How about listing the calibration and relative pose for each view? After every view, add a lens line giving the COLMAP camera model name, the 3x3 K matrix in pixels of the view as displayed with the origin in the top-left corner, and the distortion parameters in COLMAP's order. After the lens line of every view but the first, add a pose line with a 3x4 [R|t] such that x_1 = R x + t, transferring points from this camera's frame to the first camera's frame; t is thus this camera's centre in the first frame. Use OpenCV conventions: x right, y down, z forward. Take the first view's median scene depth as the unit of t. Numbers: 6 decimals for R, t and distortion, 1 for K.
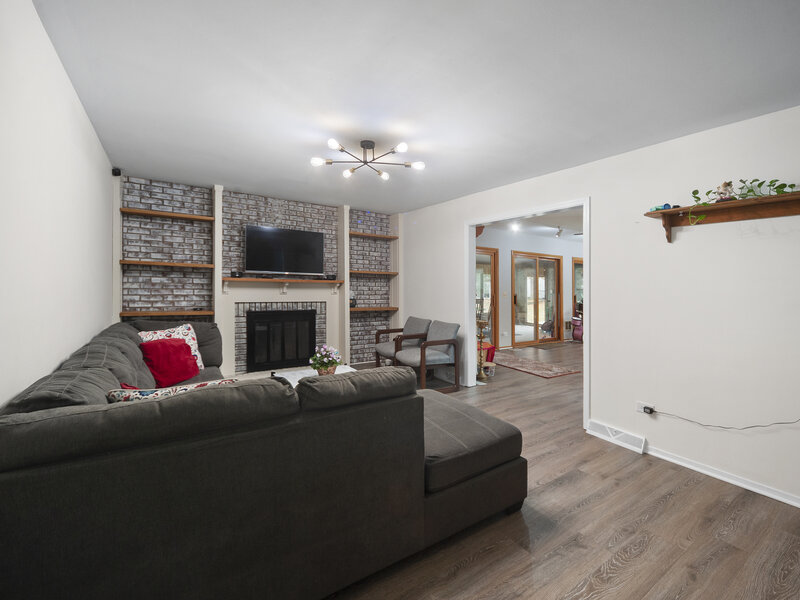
lens RADIAL K [[325.1, 0, 400.3], [0, 325.1, 261.5], [0, 0, 1]] dist [-0.000061, 0.000007]
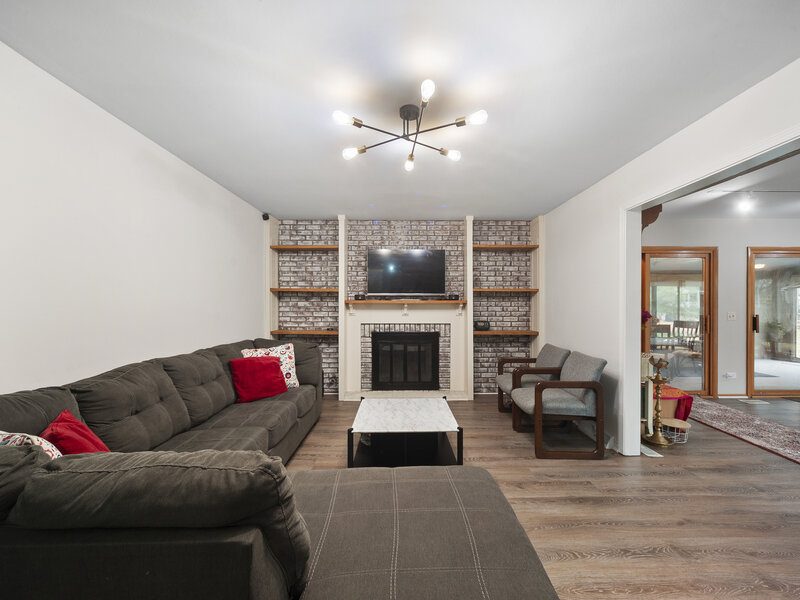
lens RADIAL K [[310.1, 0, 400.0], [0, 310.1, 300.0], [0, 0, 1]] dist [0.002627, 0.000313]
pose [[0.854432, -0.028452, -0.518784, 0.128979], [0.054416, 0.997908, 0.034893, 0.020523], [0.516706, -0.058044, 0.854193, 0.202428]]
